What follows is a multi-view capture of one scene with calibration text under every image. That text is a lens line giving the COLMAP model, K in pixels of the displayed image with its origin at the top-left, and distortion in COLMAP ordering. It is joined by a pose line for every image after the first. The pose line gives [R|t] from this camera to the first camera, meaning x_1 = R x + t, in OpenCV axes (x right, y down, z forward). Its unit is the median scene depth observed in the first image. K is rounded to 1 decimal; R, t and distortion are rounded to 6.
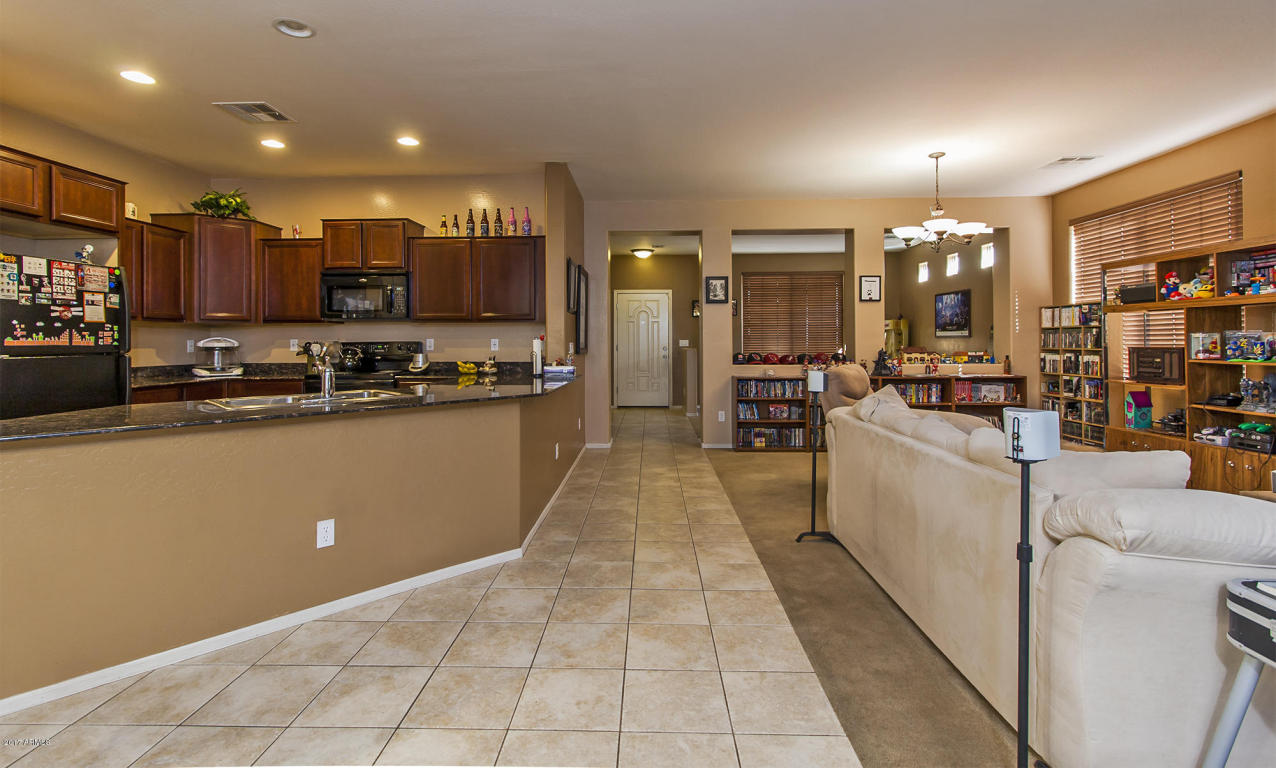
lens RADIAL K [[597.9, 0, 628.8], [0, 597.9, 336.7], [0, 0, 1]] dist [0.004767, -0.001056]
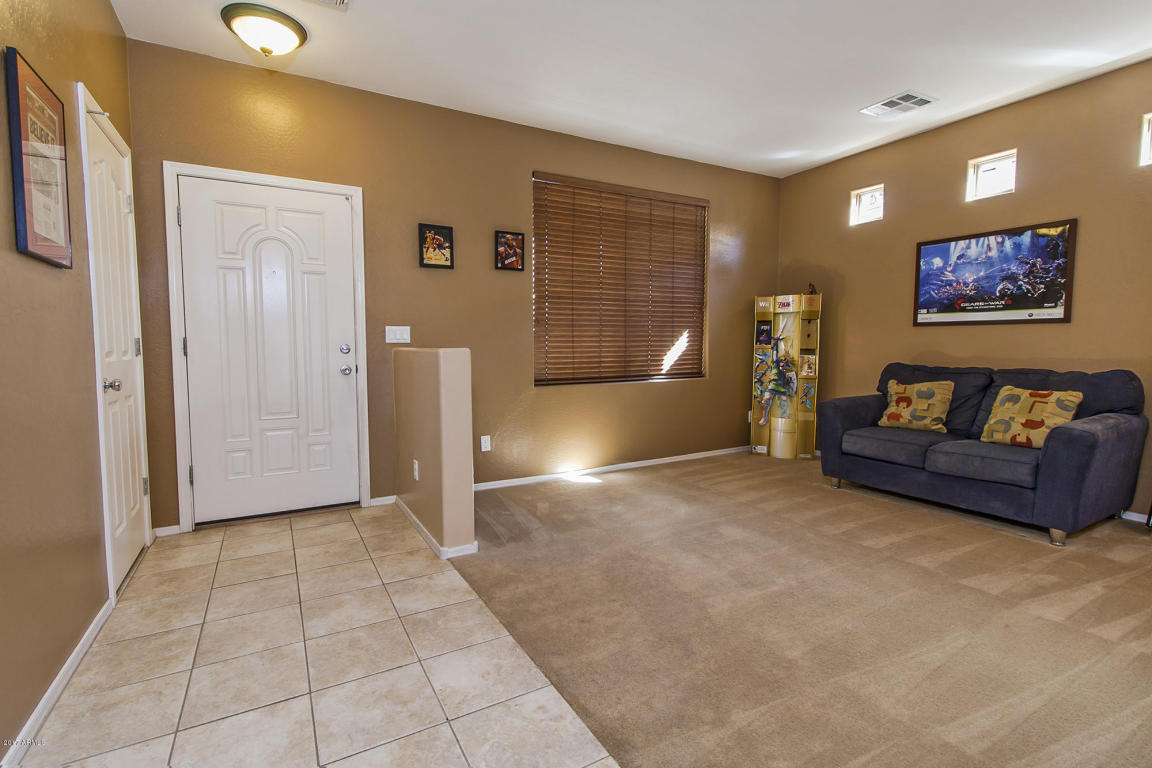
lens RADIAL K [[533.9, 0, 575.1], [0, 533.9, 381.8], [0, 0, 1]] dist [-0.000502, 0.003228]
pose [[0.852093, -0.036950, 0.522084, 0.018576], [-0.005620, 0.996802, 0.079719, 0.027512], [-0.523360, -0.070862, 0.849160, 1.364126]]
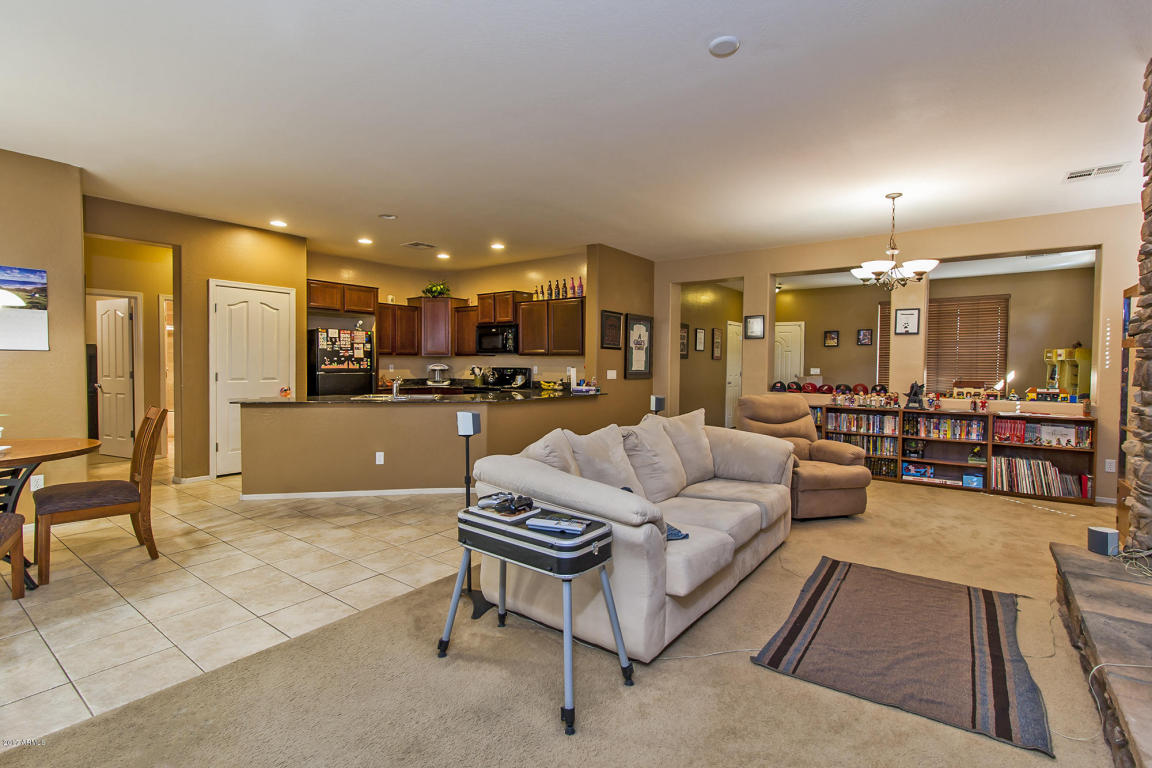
lens RADIAL K [[533.9, 0, 564.0], [0, 533.9, 382.7], [0, 0, 1]] dist [-0.000502, 0.003228]
pose [[0.810866, 0.032395, -0.584334, 0.605704], [-0.007073, 0.998936, 0.045565, -0.019248], [0.585189, -0.032814, 0.810233, -0.088154]]
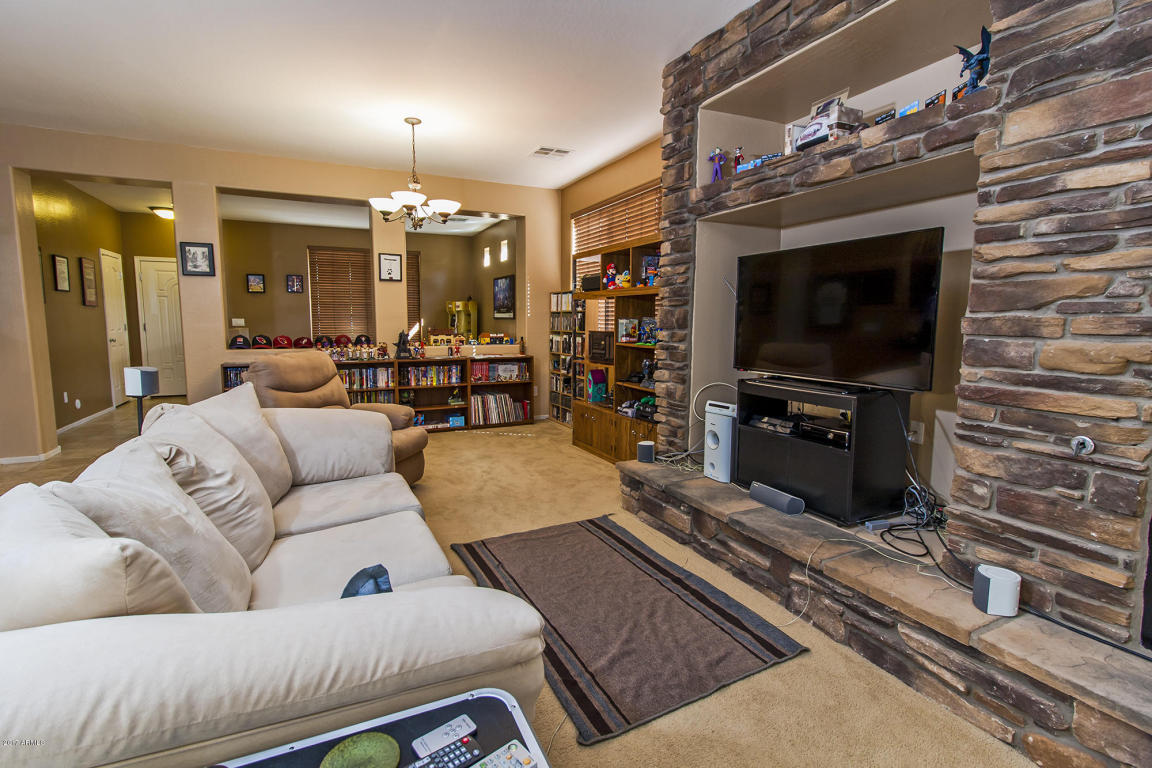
lens RADIAL K [[533.9, 0, 578.6], [0, 533.9, 381.4], [0, 0, 1]] dist [-0.000502, 0.003228]
pose [[0.882107, -0.045729, 0.468824, 0.340832], [-0.012782, 0.992586, 0.120866, -0.009111], [-0.470876, -0.112610, 0.874983, 0.120808]]
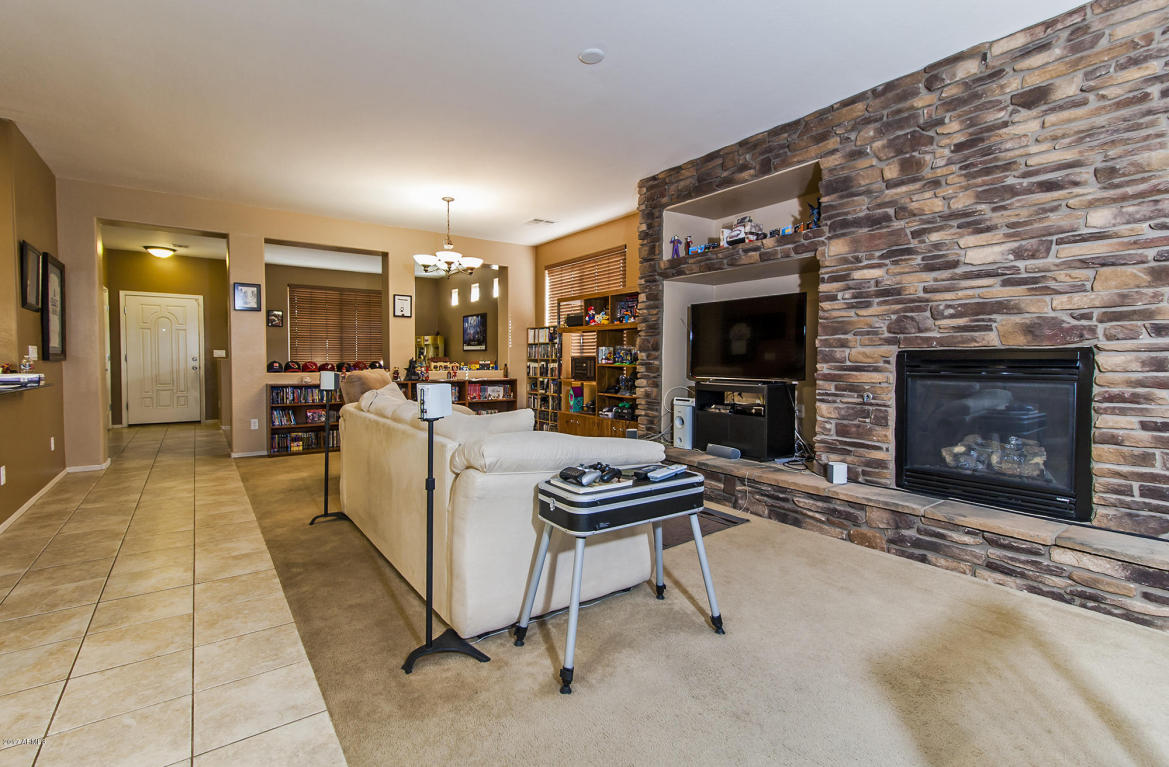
lens RADIAL K [[541.8, 0, 586.1], [0, 541.8, 377.4], [0, 0, 1]] dist [-0.000502, 0.003228]
pose [[0.789902, -0.013947, 0.613075, 0.050935], [-0.012678, 0.999156, 0.039065, 0.016021], [-0.613102, -0.038630, 0.789059, -0.067484]]
